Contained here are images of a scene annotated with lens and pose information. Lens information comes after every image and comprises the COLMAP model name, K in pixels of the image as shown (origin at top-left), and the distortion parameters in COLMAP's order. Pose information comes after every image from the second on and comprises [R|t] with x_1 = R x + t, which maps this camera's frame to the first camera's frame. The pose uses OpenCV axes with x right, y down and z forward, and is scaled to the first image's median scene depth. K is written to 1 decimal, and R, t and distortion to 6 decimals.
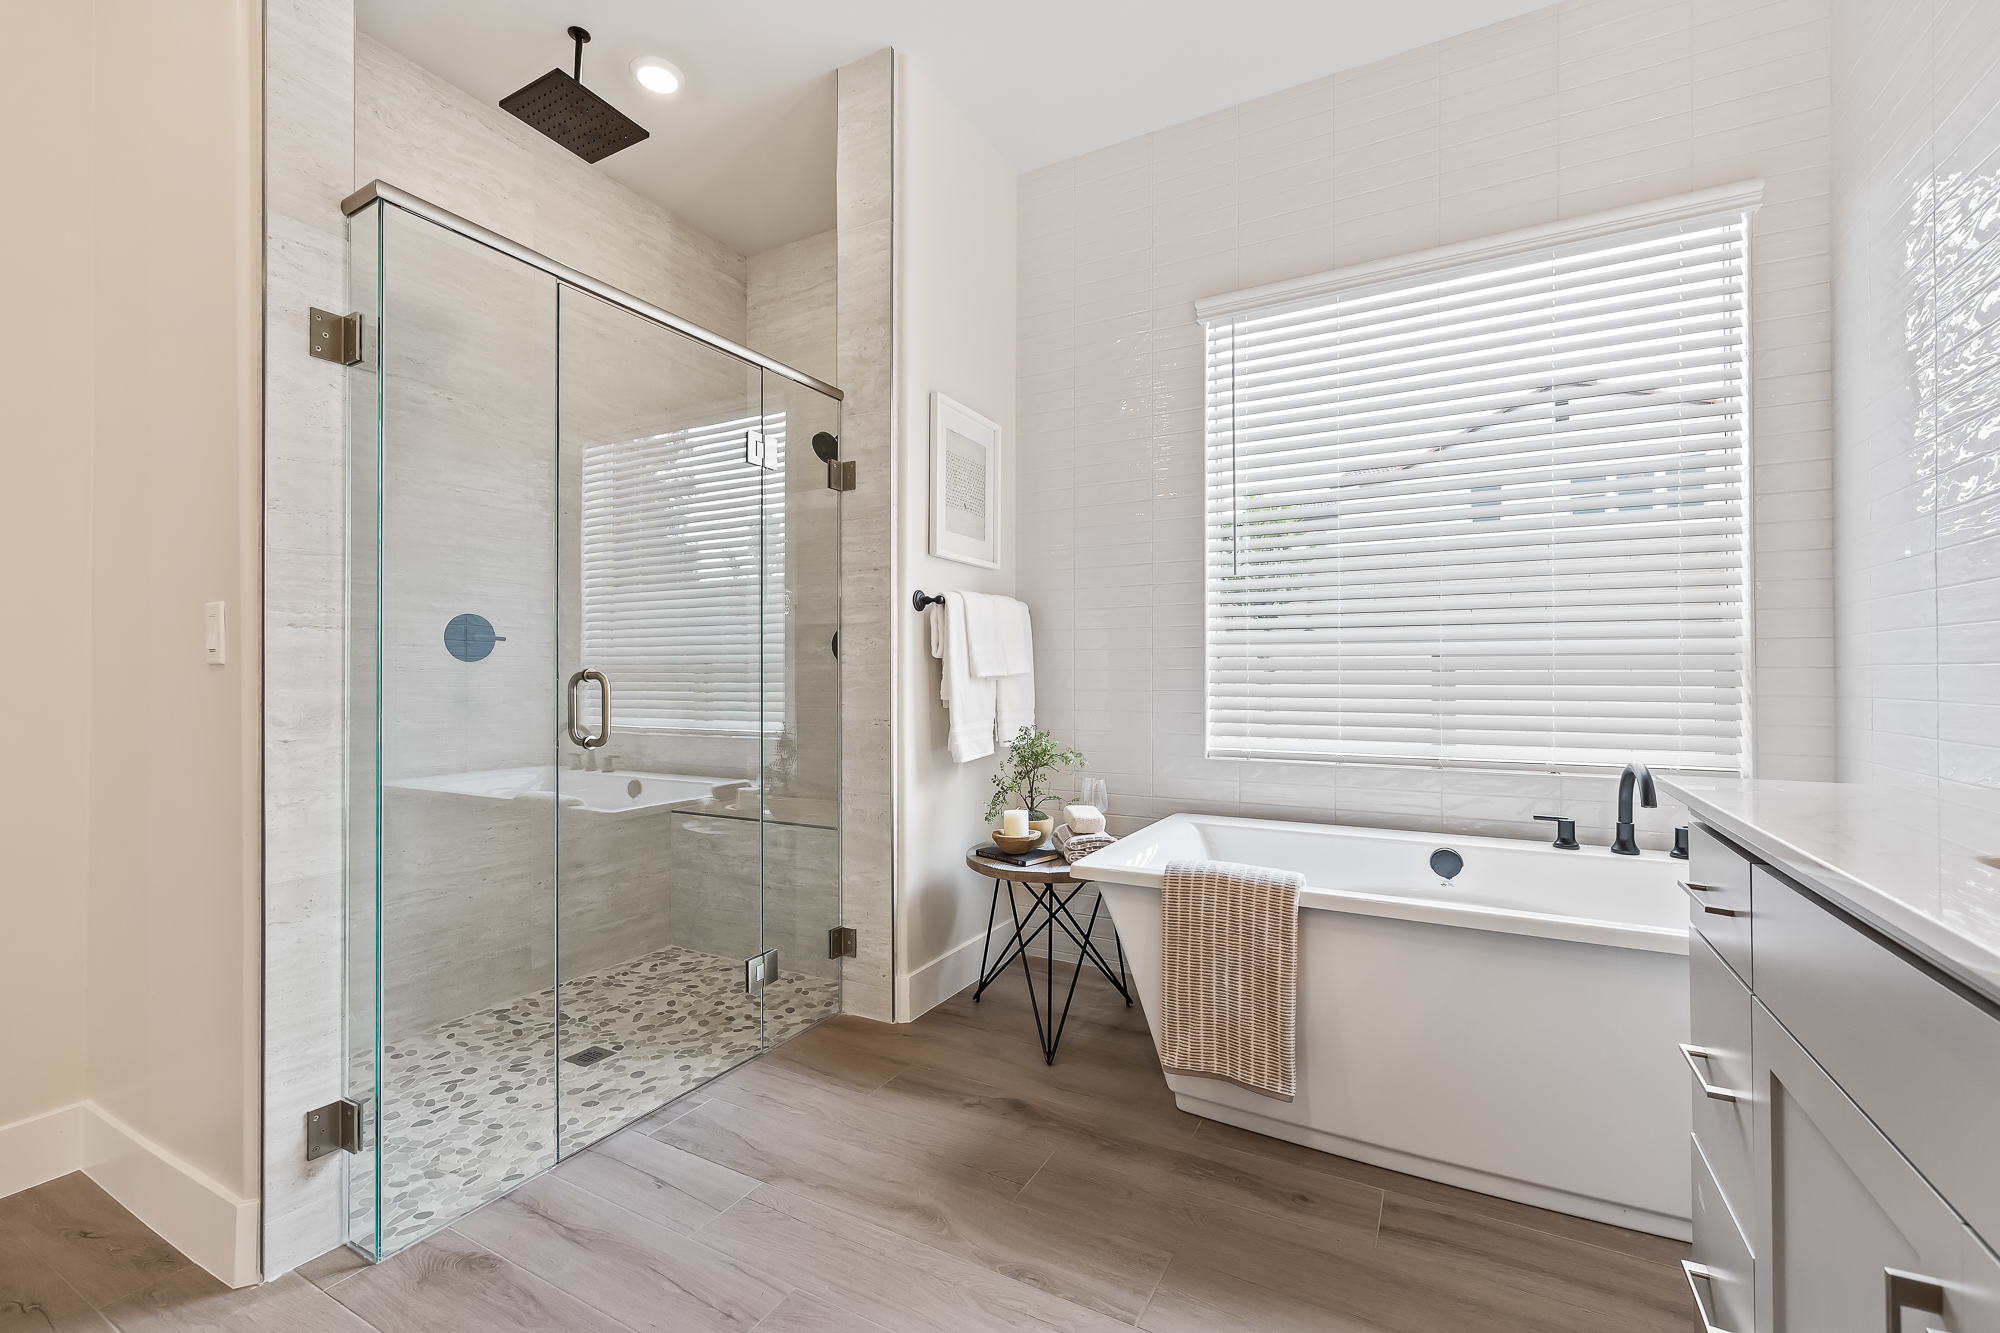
lens RADIAL K [[850.8, 0, 1007.9], [0, 850.8, 667.4], [0, 0, 1]] dist [0.003529, -0.000056]
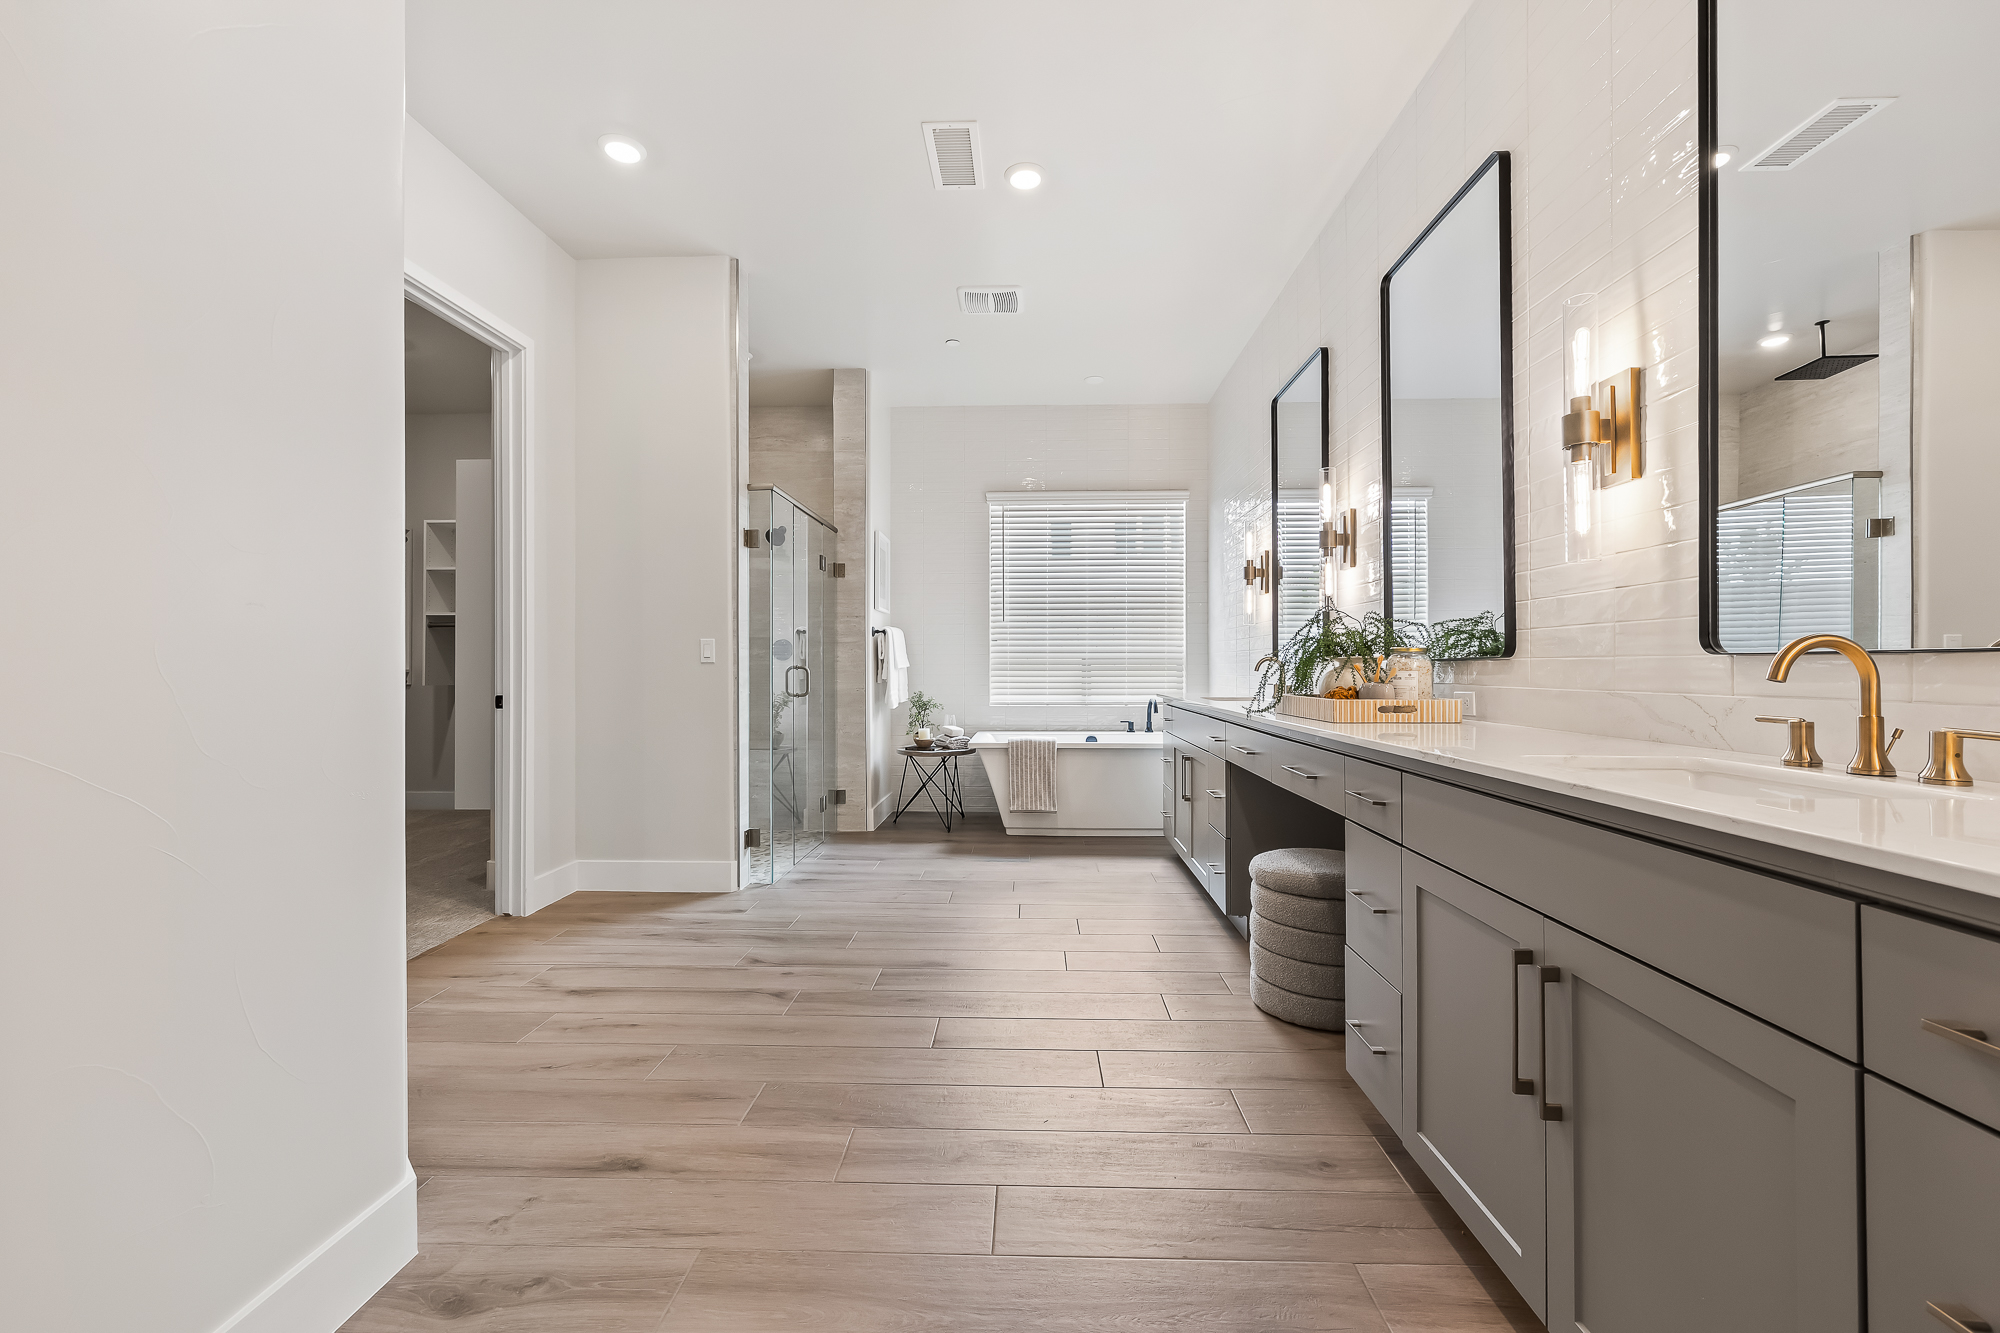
lens RADIAL K [[810.6, 0, 1018.8], [0, 810.6, 664.5], [0, 0, 1]] dist [0.000741, 0.000255]
pose [[0.889994, 0.000916, 0.455972, -0.768249], [-0.003428, 0.999983, 0.004683, -0.008976], [-0.455960, -0.005731, 0.889982, -1.034238]]
